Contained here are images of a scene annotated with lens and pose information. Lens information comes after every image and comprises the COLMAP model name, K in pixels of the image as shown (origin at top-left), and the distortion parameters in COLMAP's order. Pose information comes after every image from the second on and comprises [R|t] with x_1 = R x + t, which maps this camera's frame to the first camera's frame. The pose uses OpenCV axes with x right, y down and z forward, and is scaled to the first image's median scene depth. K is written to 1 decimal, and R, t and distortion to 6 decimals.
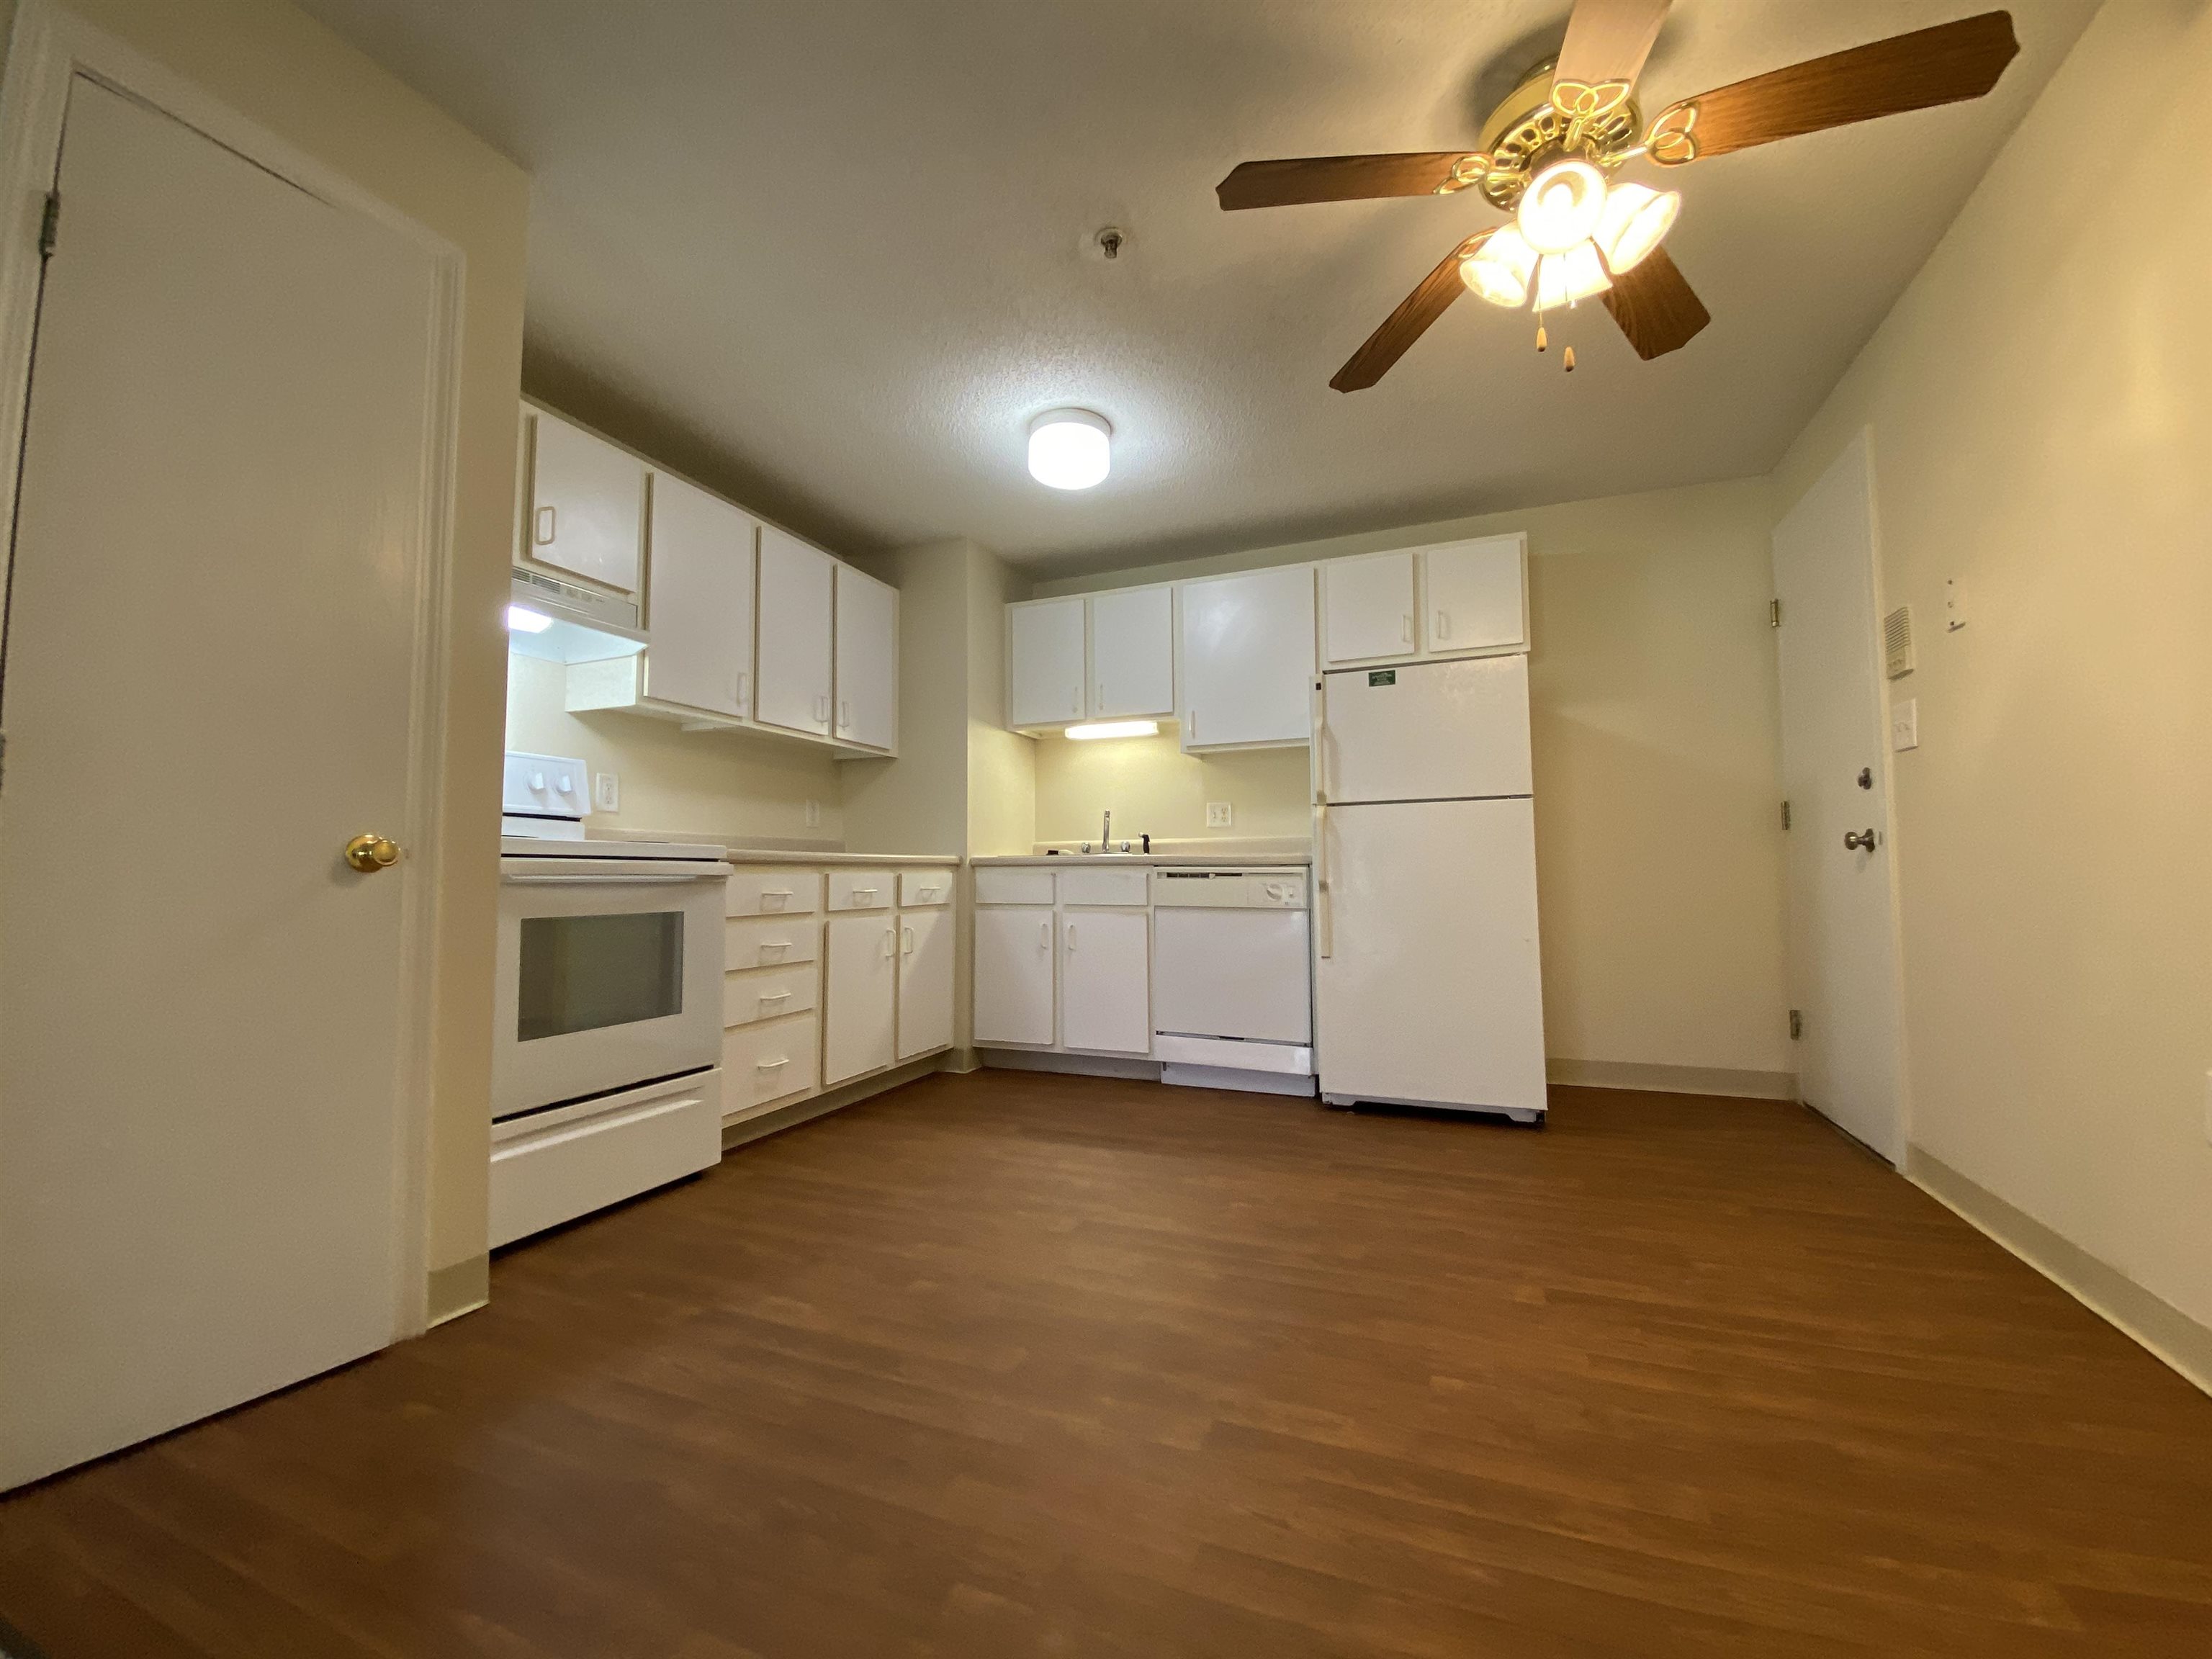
lens RADIAL K [[887.6, 0, 1105.7], [0, 887.6, 824.3], [0, 0, 1]] dist [0.018181, -0.019383]
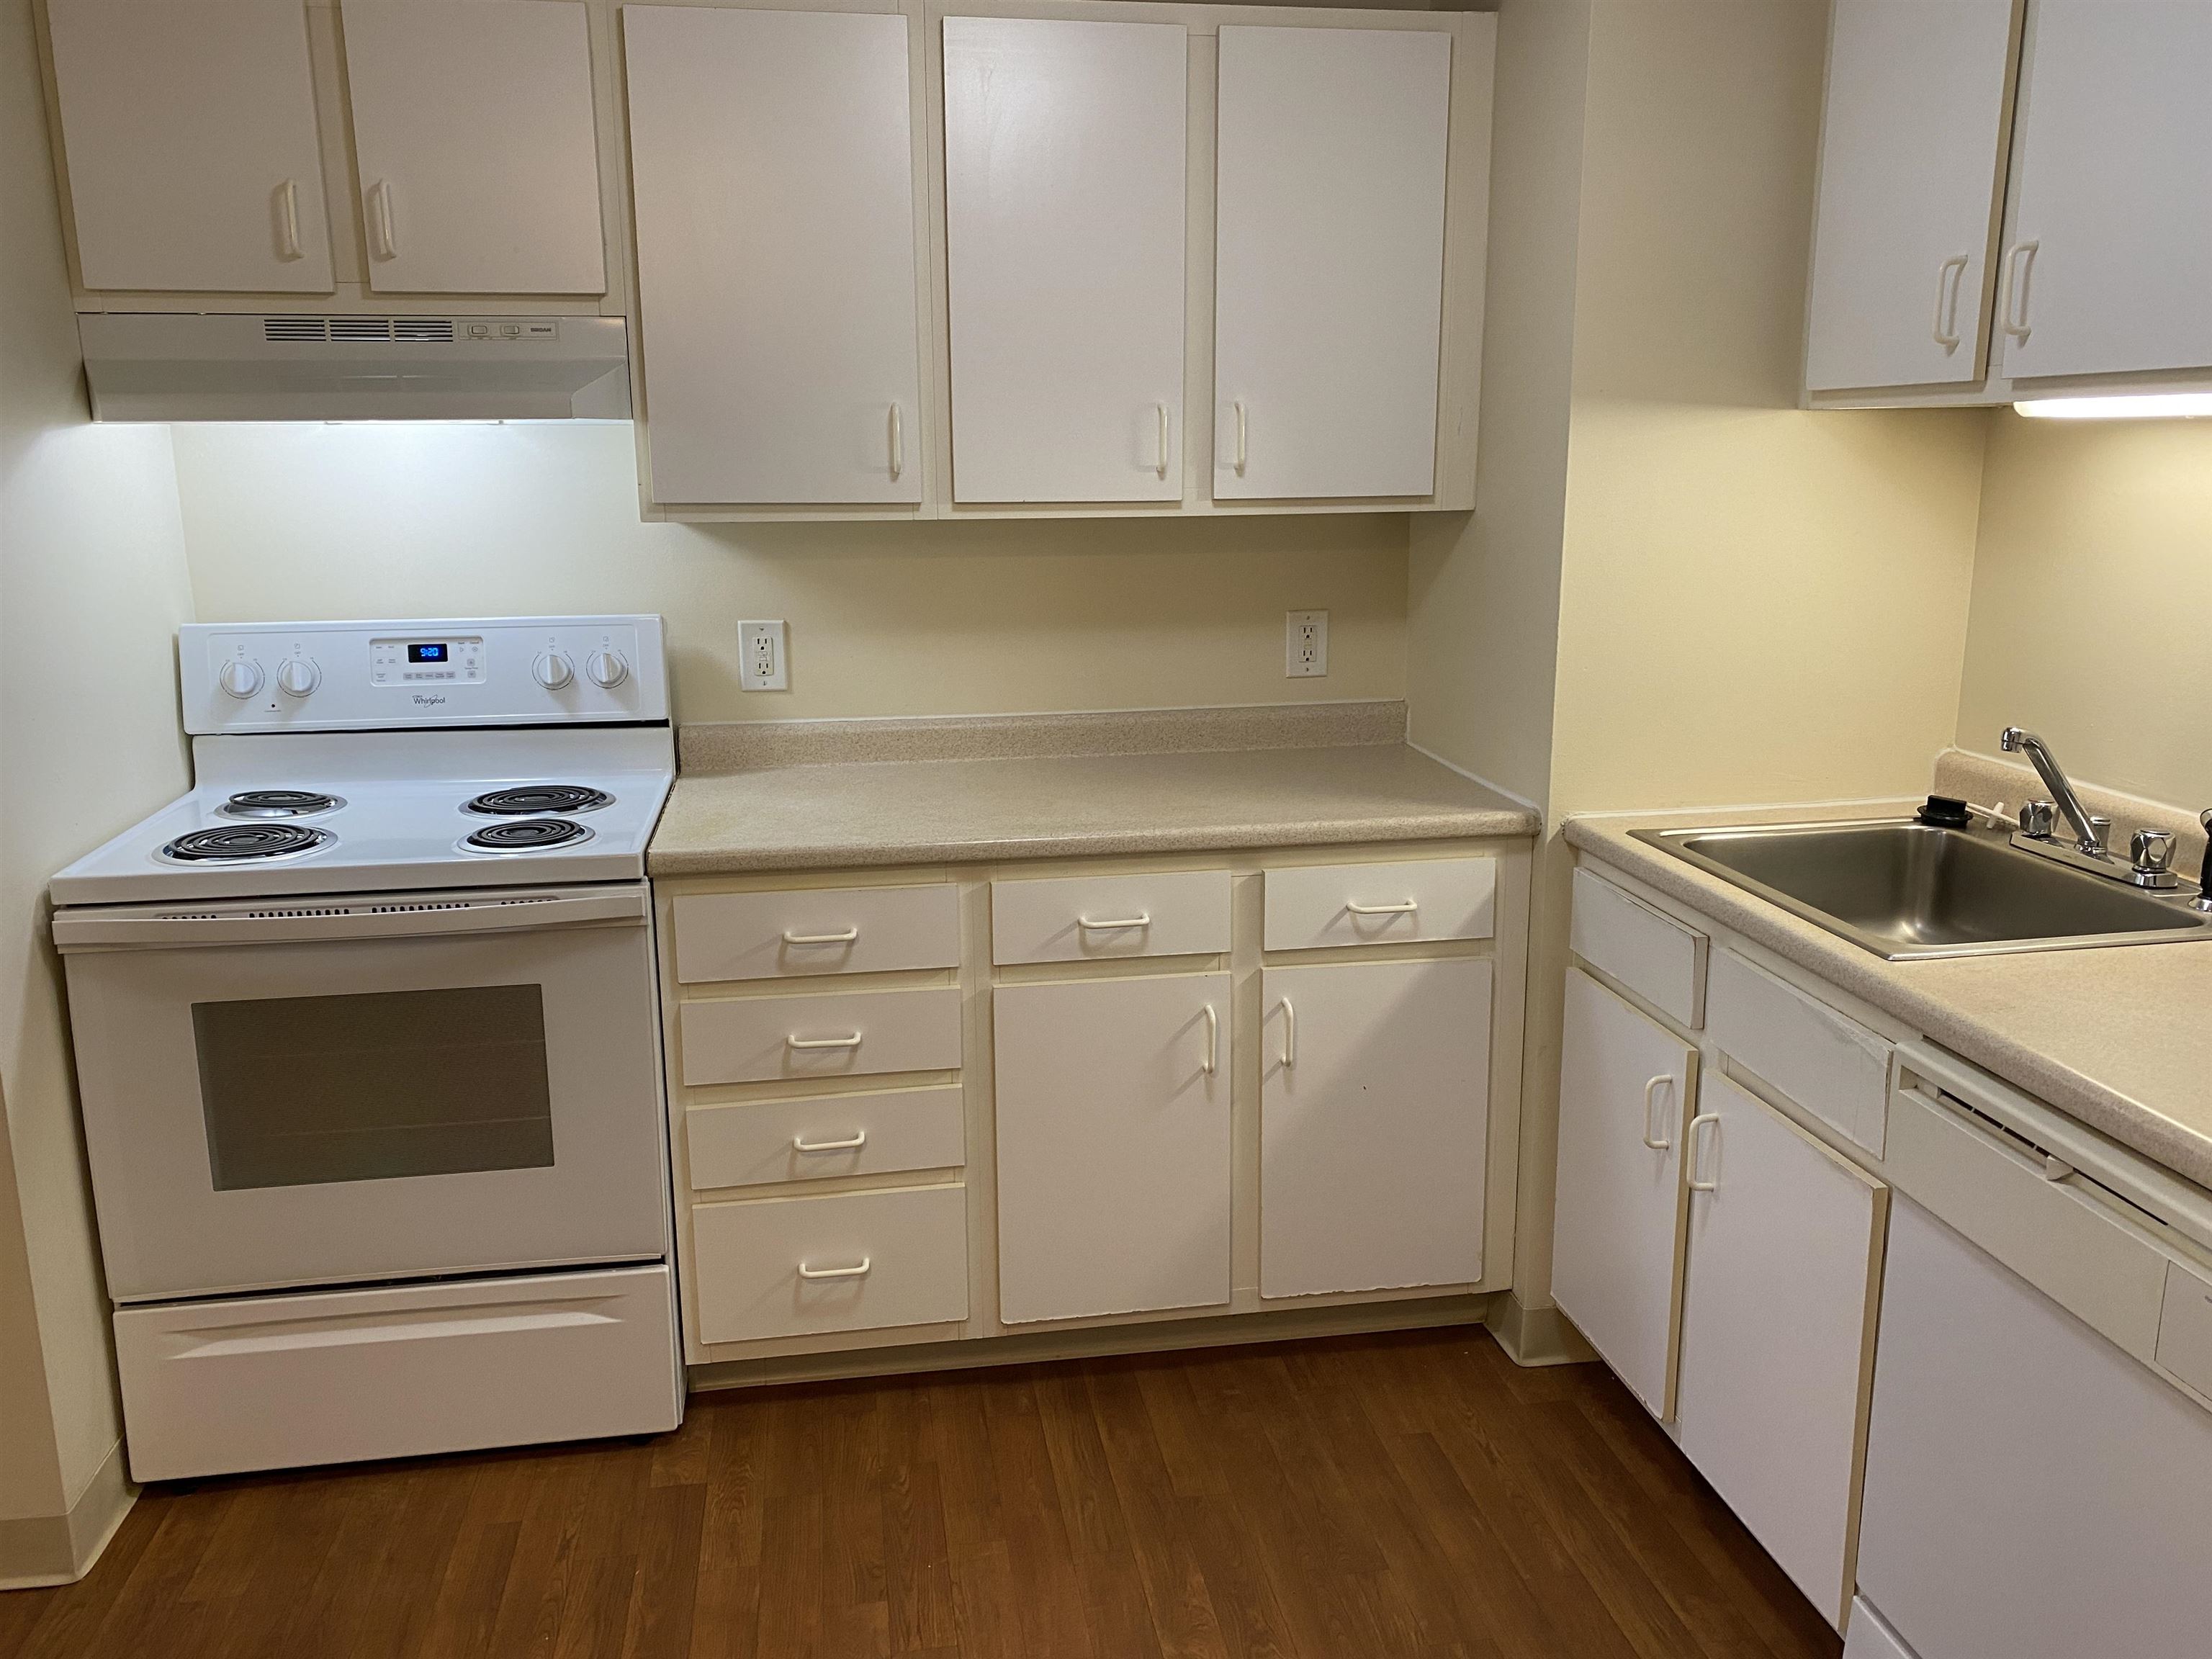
lens RADIAL K [[1682.8, 0, 1089.2], [0, 1682.8, 817.9], [0, 0, 1]] dist [0.024970, -0.014342]
pose [[0.512978, 0.187995, -0.837563, 0.377636], [0.053314, 0.966862, 0.249670, -0.170822], [0.856744, -0.172729, 0.485956, 0.628106]]
